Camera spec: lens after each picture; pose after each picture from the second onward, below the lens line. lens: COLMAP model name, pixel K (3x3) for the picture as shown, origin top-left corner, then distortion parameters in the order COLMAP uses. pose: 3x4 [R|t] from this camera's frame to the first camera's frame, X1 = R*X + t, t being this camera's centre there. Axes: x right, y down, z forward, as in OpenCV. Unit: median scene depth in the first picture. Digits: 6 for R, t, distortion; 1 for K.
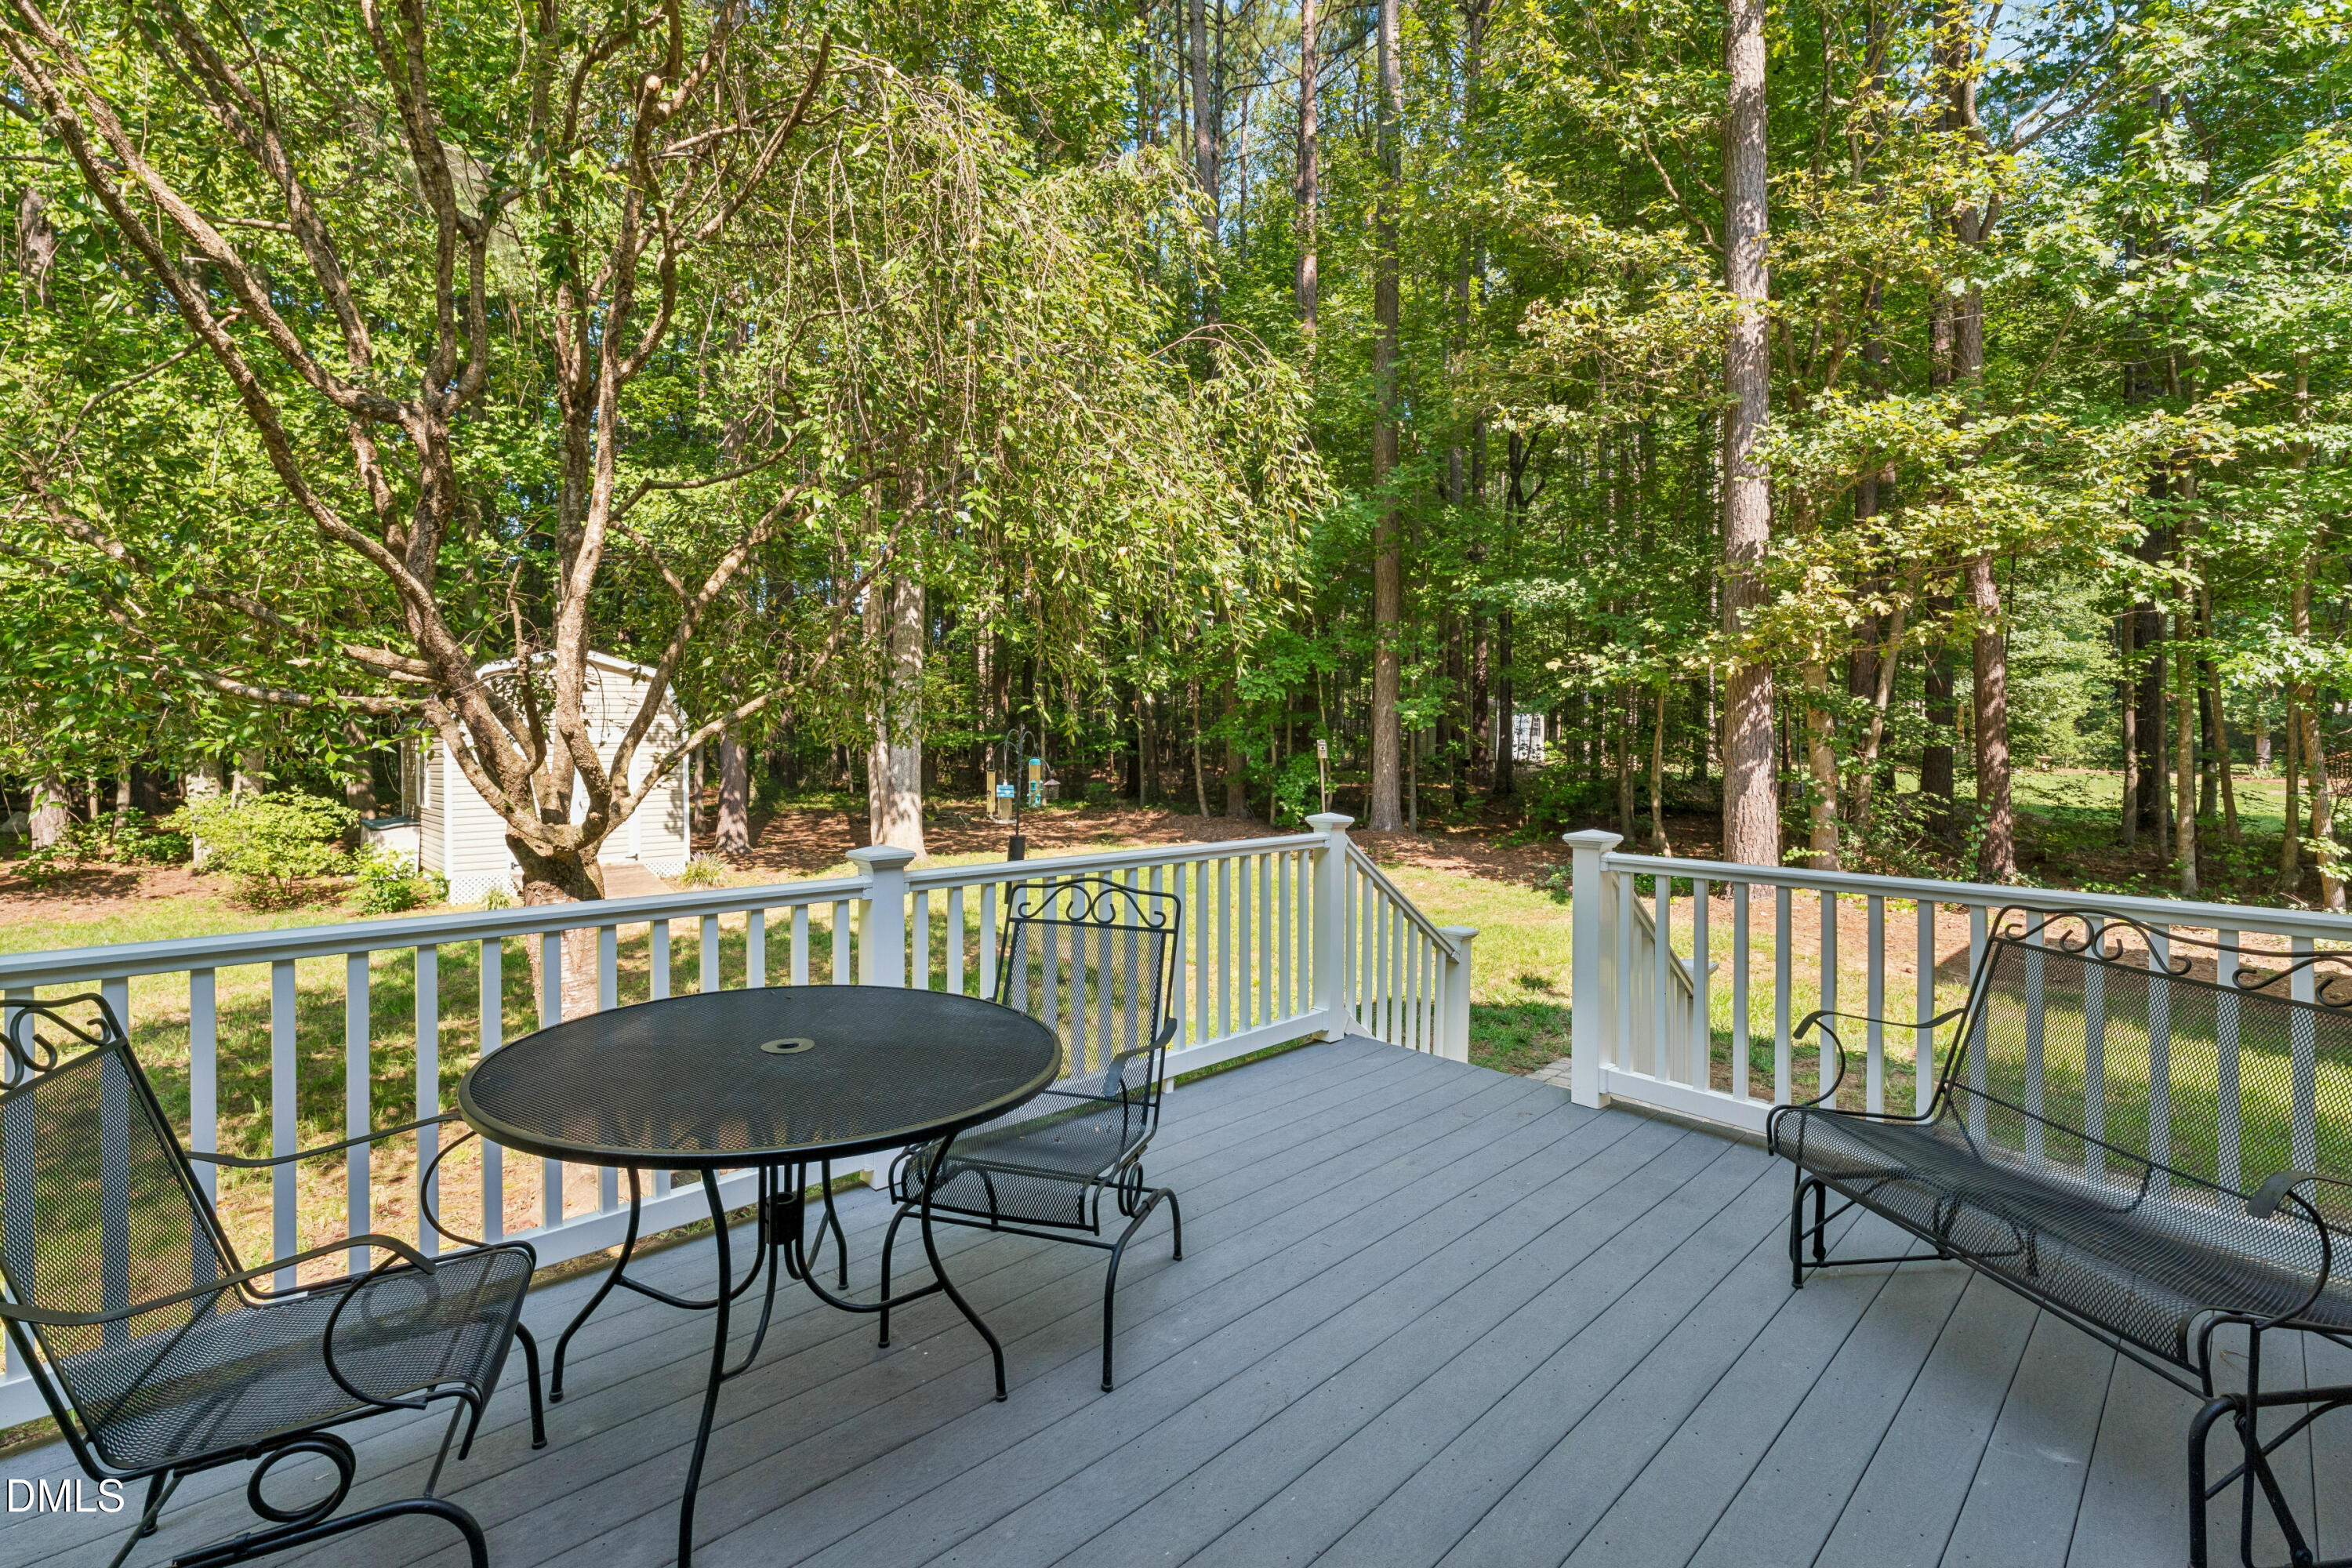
lens RADIAL K [[1064.7, 0, 1177.3], [0, 1064.7, 745.3], [0, 0, 1]] dist [-0.003597, 0.000316]
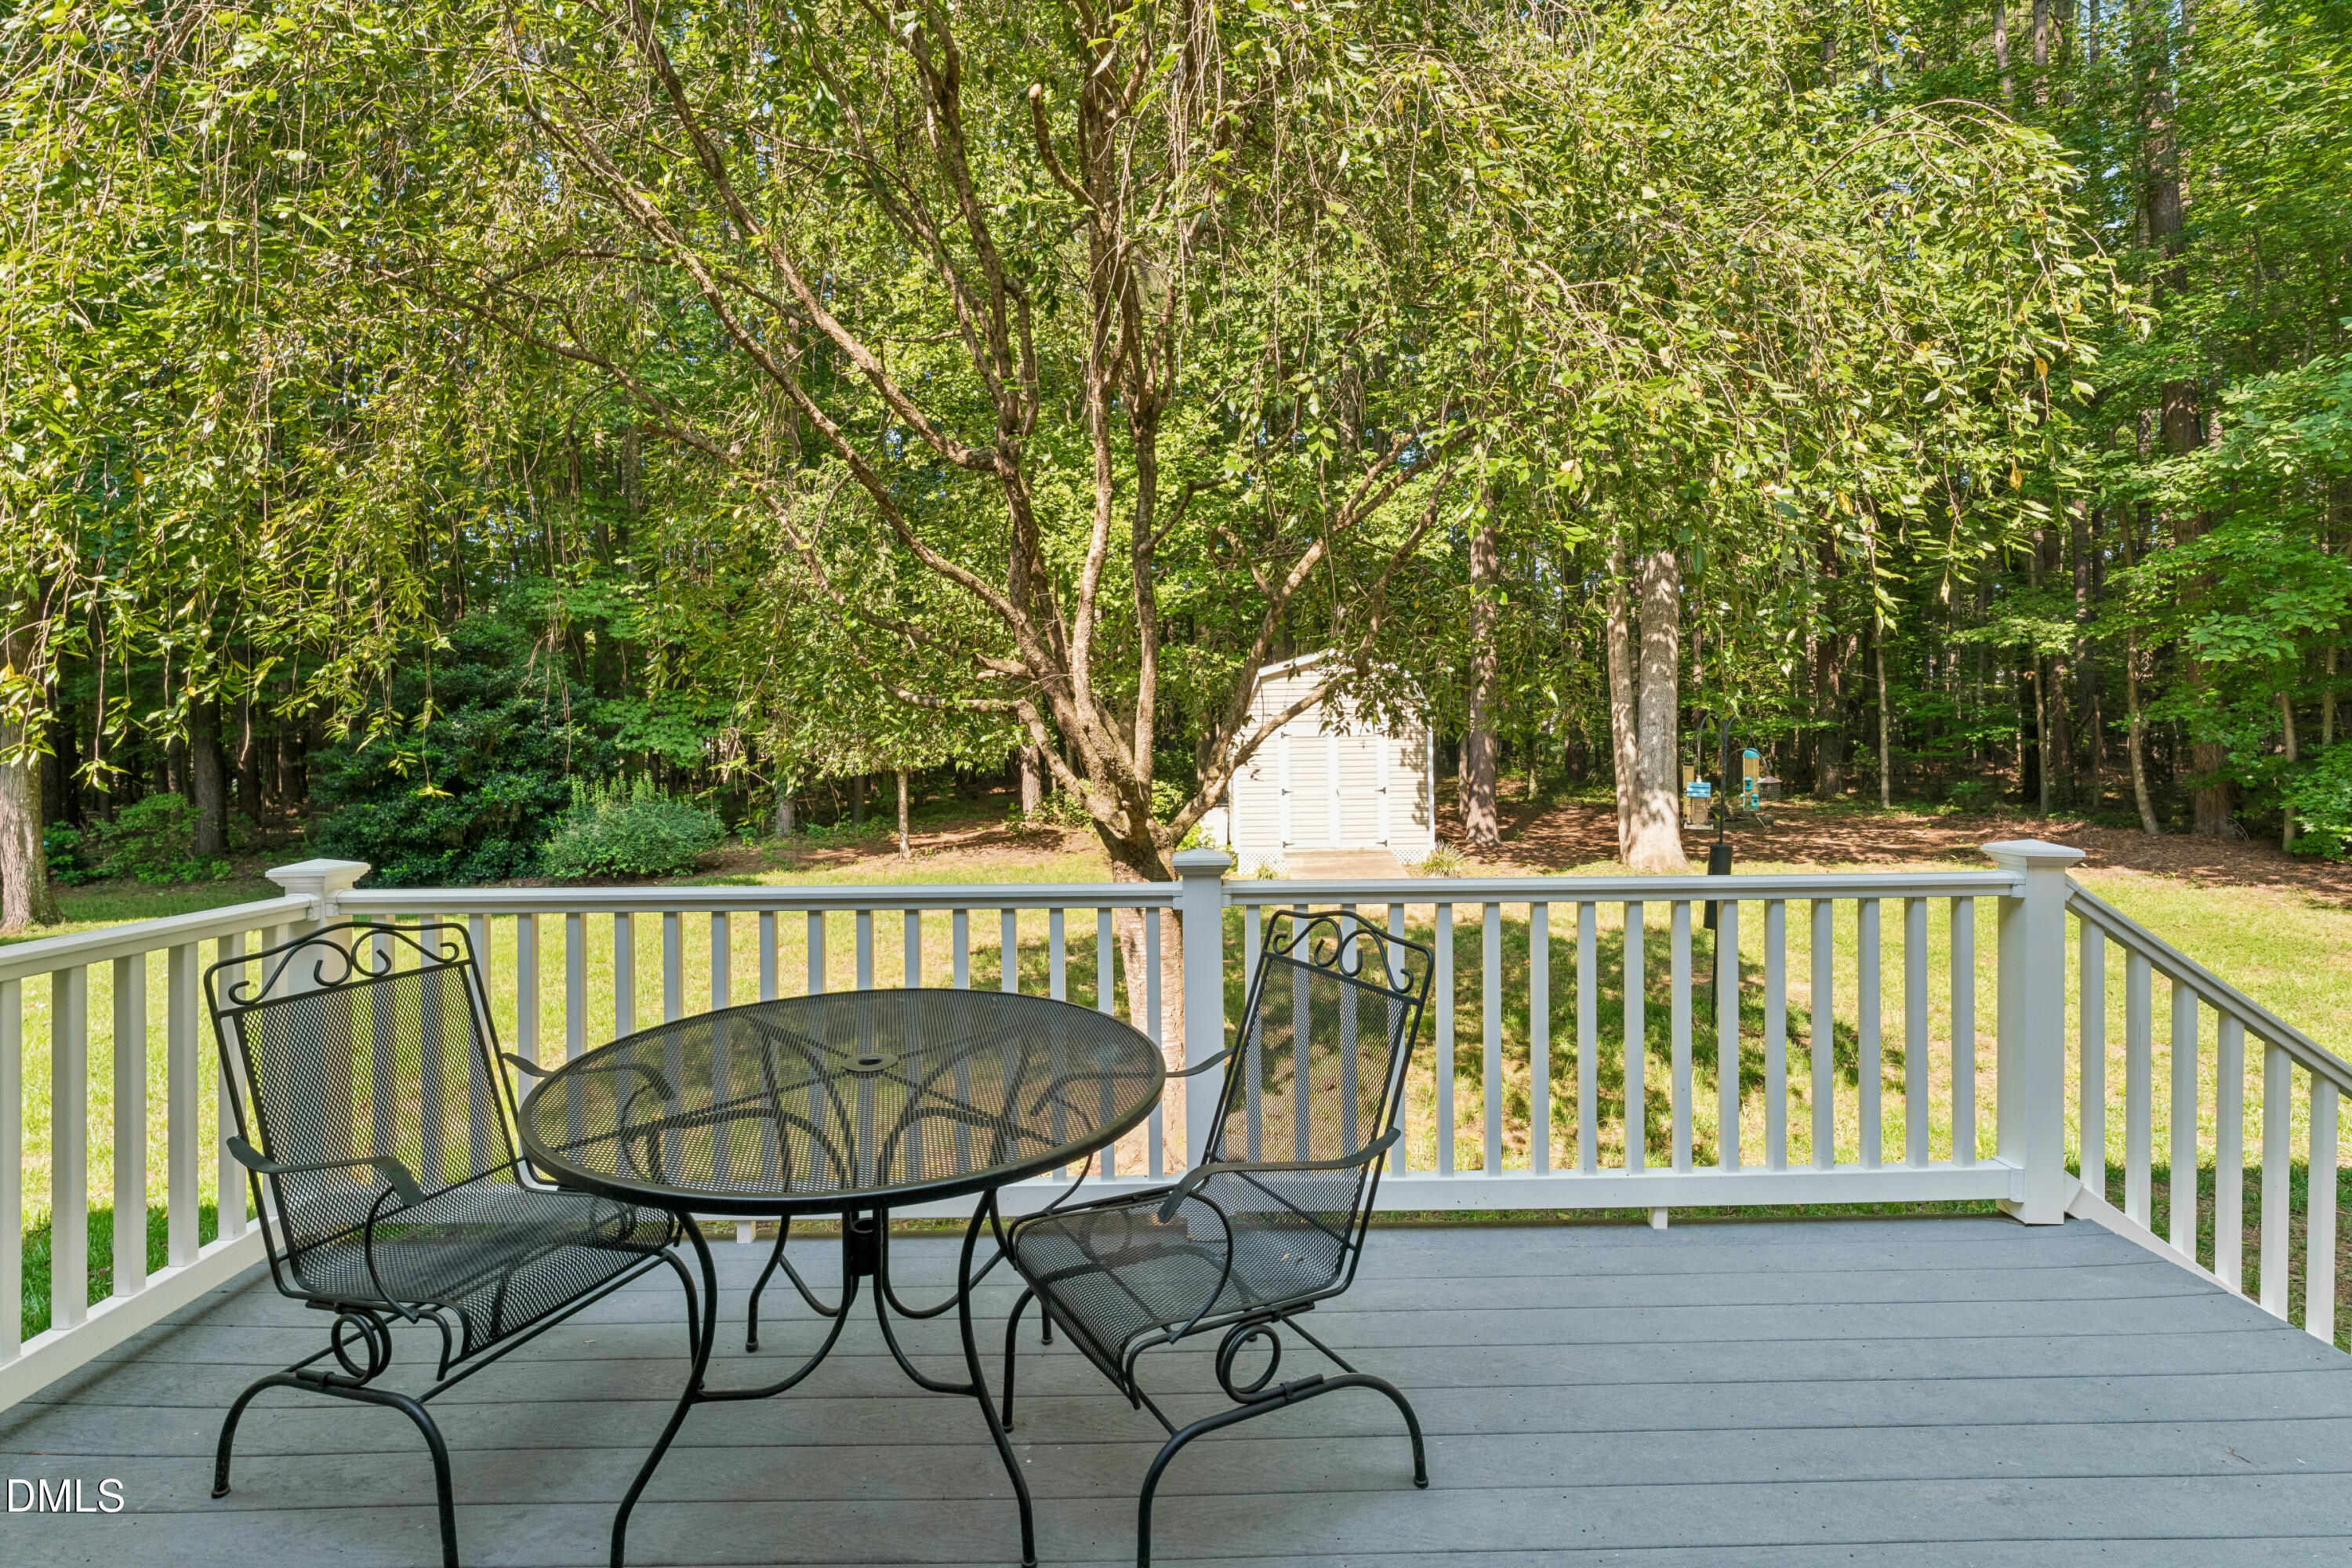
lens RADIAL K [[1064.7, 0, 1177.3], [0, 1064.7, 745.3], [0, 0, 1]] dist [-0.003597, 0.000316]
pose [[0.719997, -0.004290, -0.693964, 0.114648], [0.009246, 0.999951, 0.003411, 0.002173], [0.693916, -0.008873, 0.720002, 0.128573]]
